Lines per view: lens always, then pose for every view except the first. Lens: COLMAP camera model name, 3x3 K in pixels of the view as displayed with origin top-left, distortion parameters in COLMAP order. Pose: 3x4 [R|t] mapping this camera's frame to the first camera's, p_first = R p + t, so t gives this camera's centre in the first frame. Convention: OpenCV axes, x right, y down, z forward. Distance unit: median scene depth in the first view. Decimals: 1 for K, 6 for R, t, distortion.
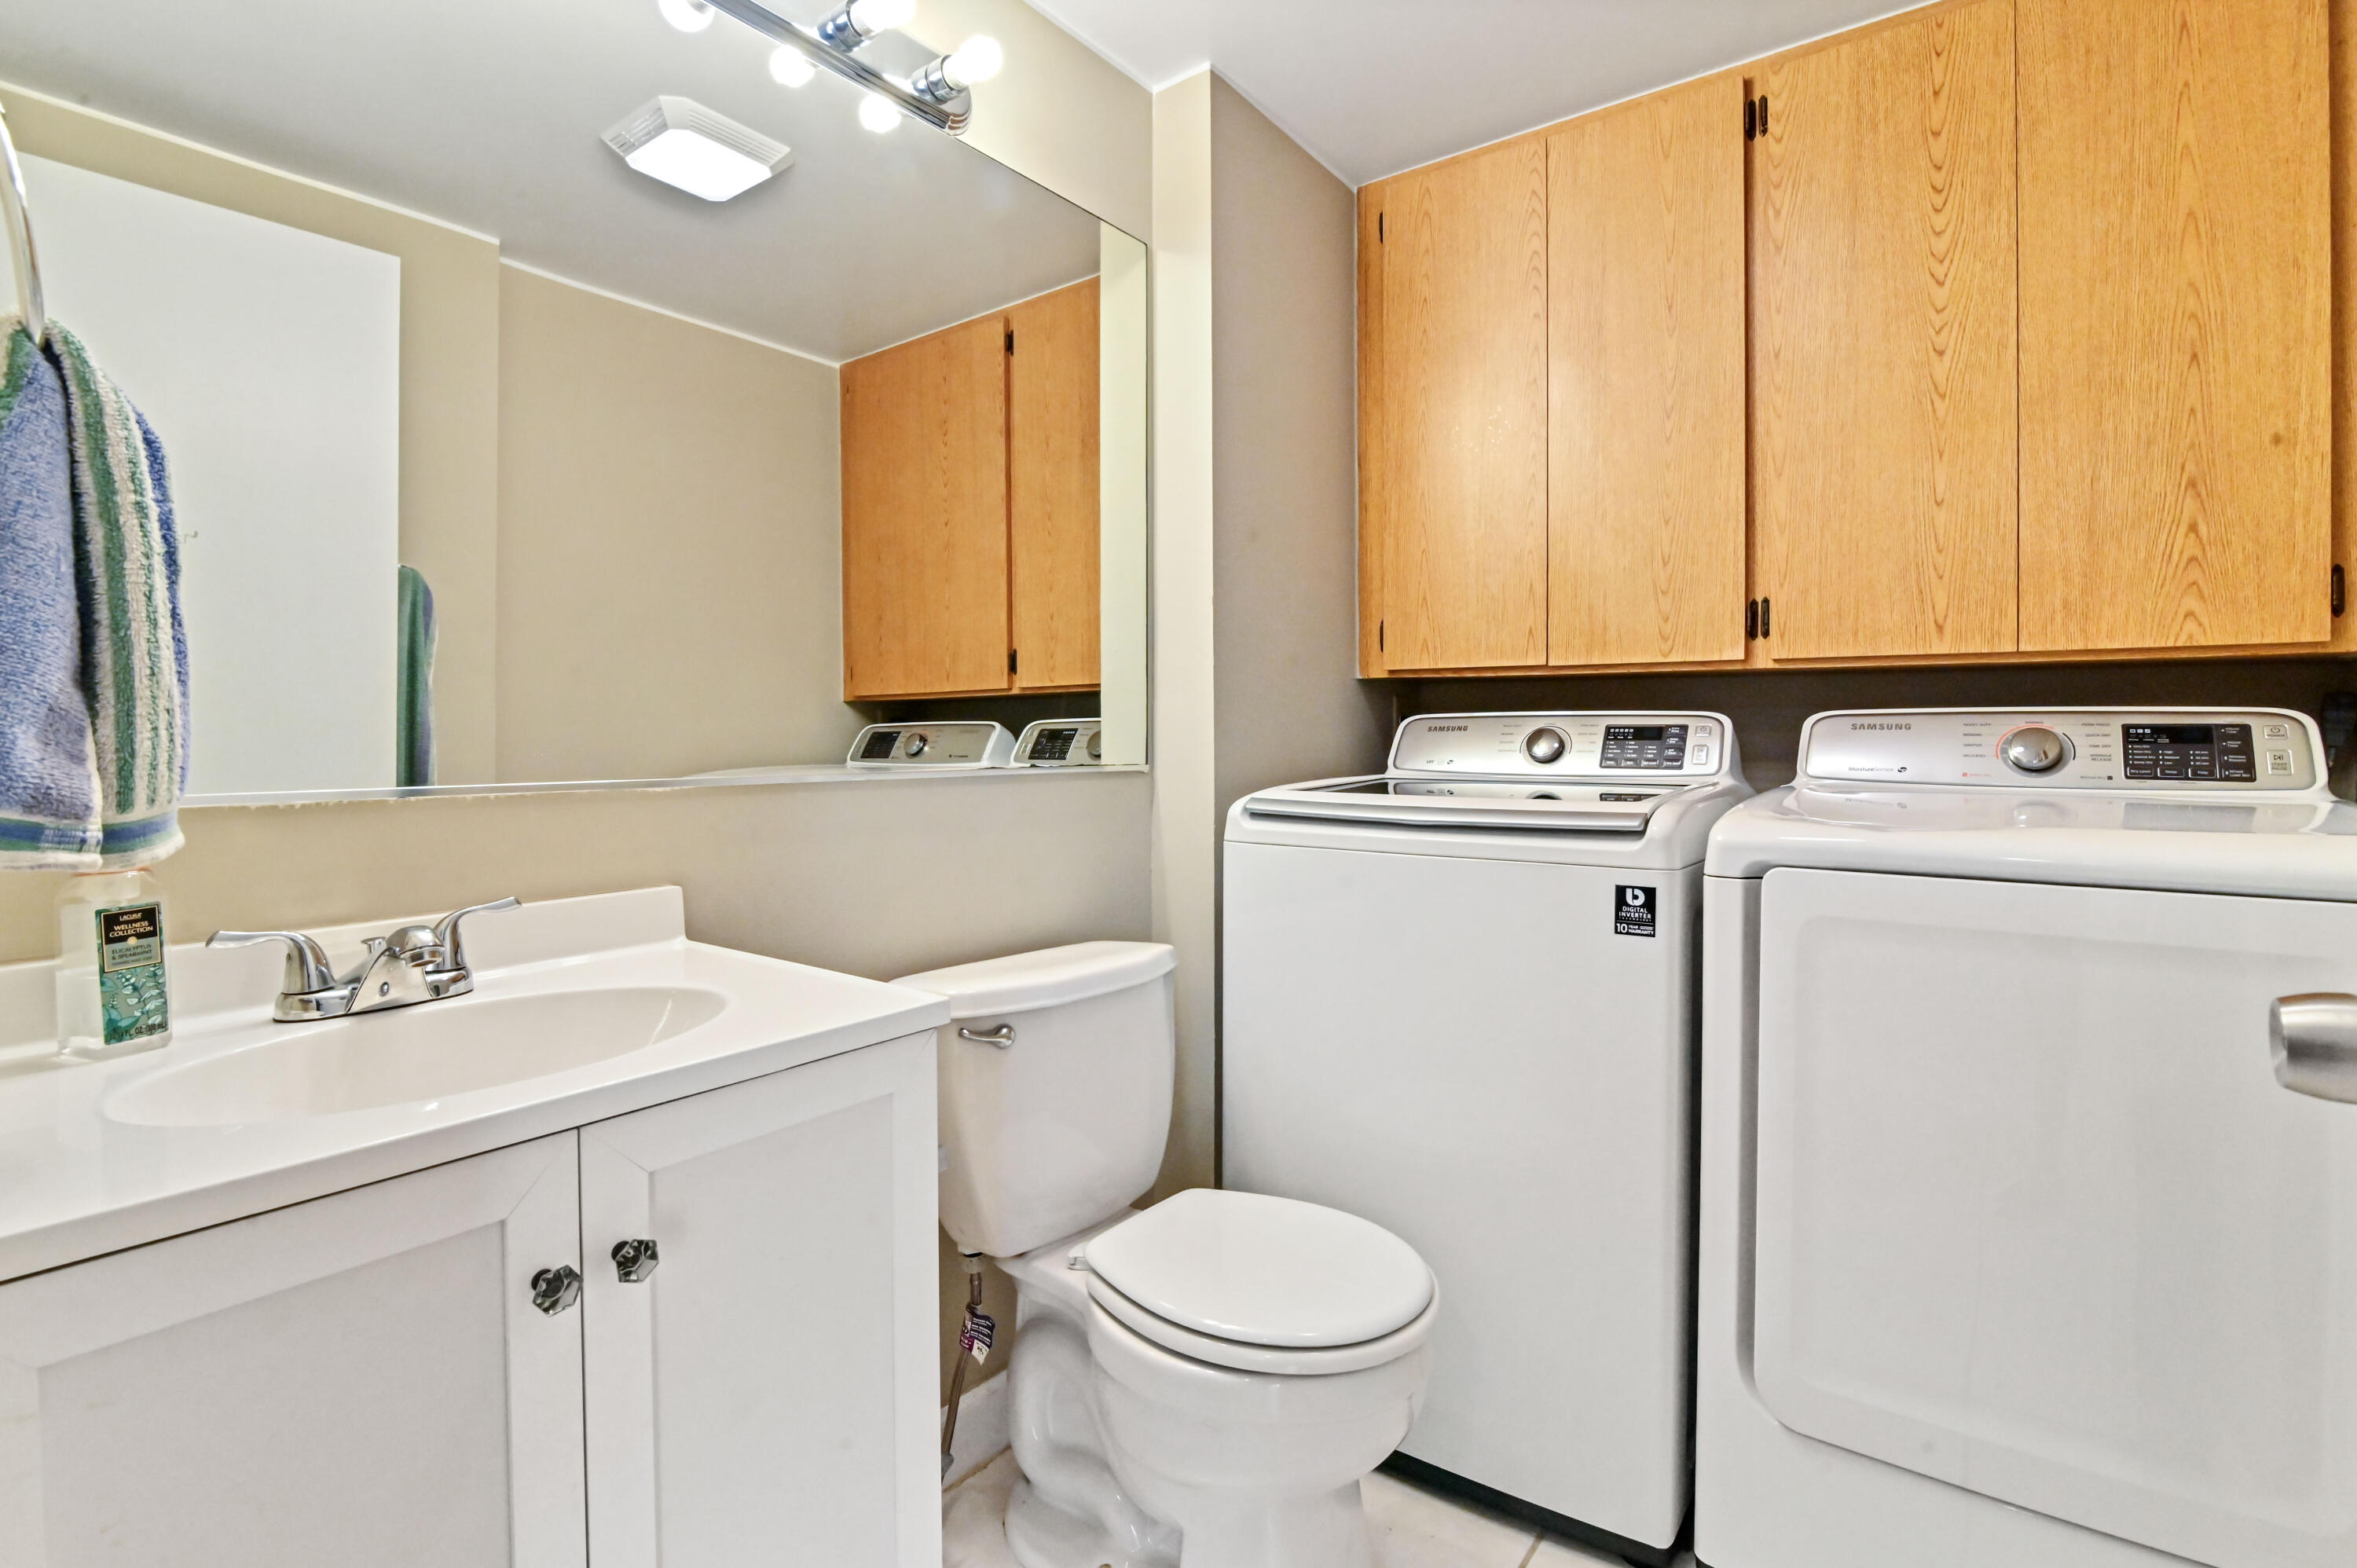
lens RADIAL K [[1093.3, 0, 1180.7], [0, 1093.3, 755.4], [0, 0, 1]] dist [-0.016894, -0.000141]
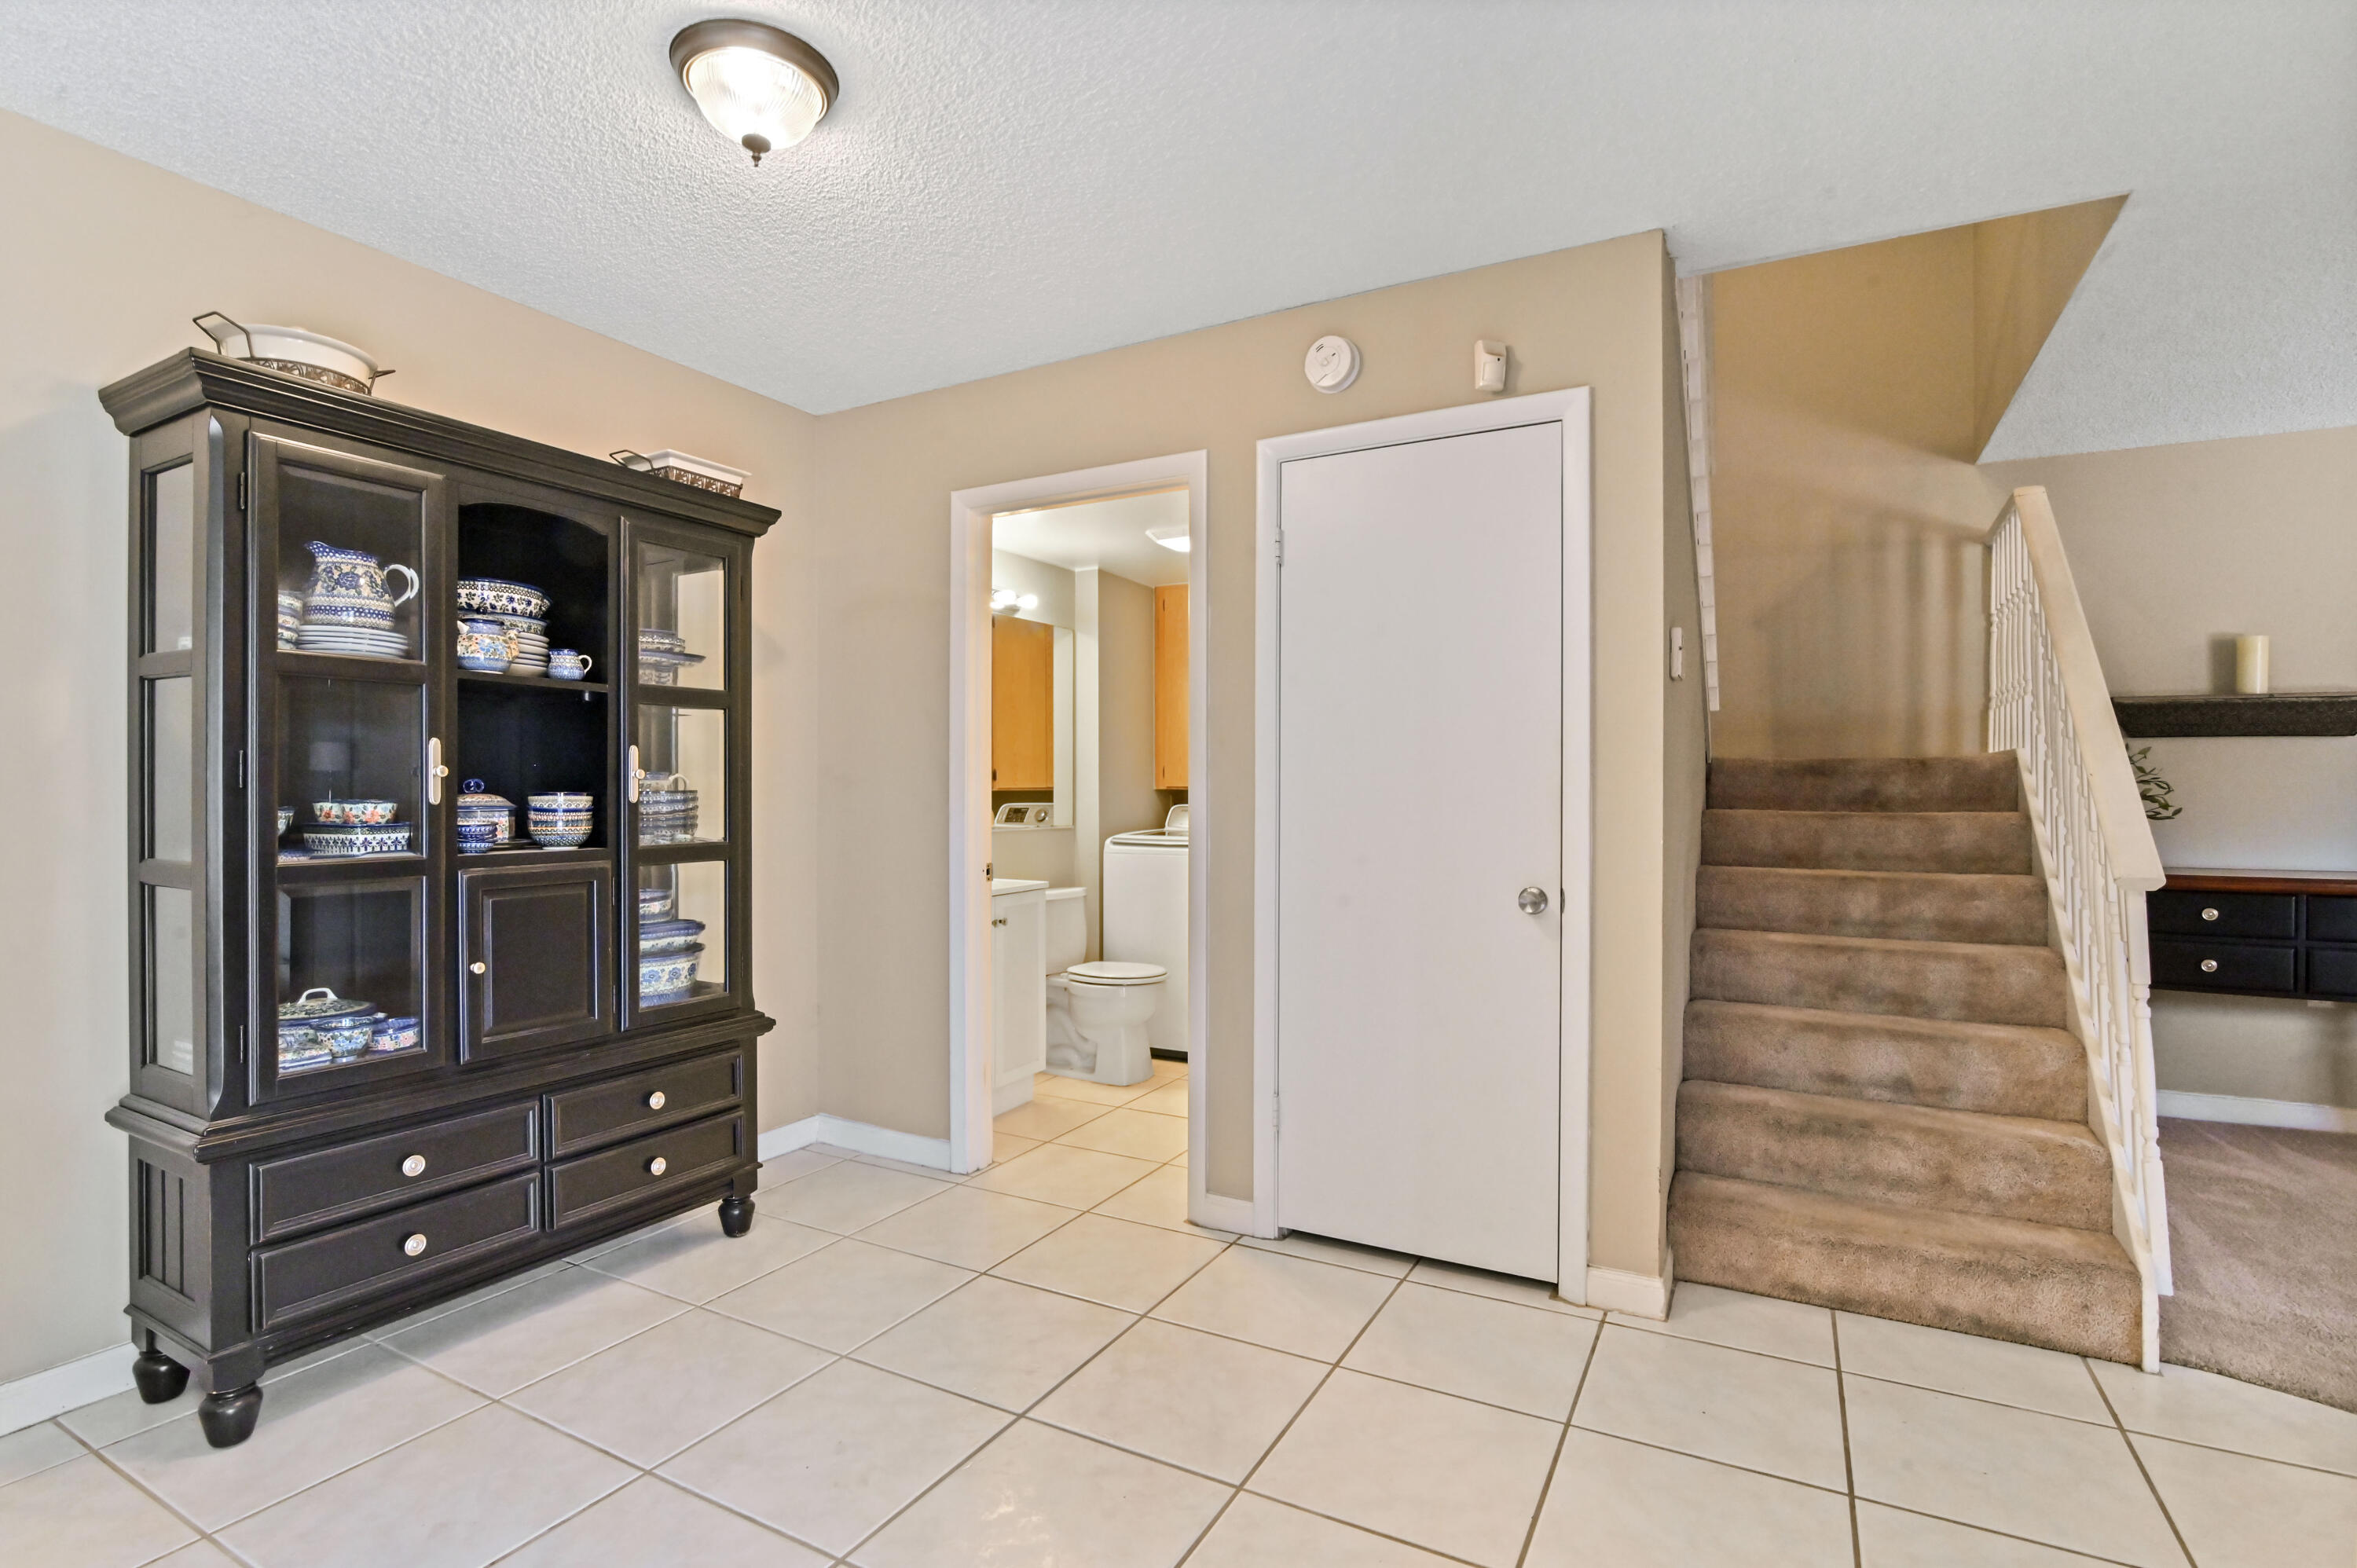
lens RADIAL K [[1109.5, 0, 1183.6], [0, 1109.5, 794.4], [0, 0, 1]] dist [-0.016821, -0.000042]
pose [[0.990386, 0.005040, 0.138237, -0.125105], [-0.002363, 0.999807, -0.019525, -0.012151], [-0.138309, 0.019010, 0.990207, -1.564822]]
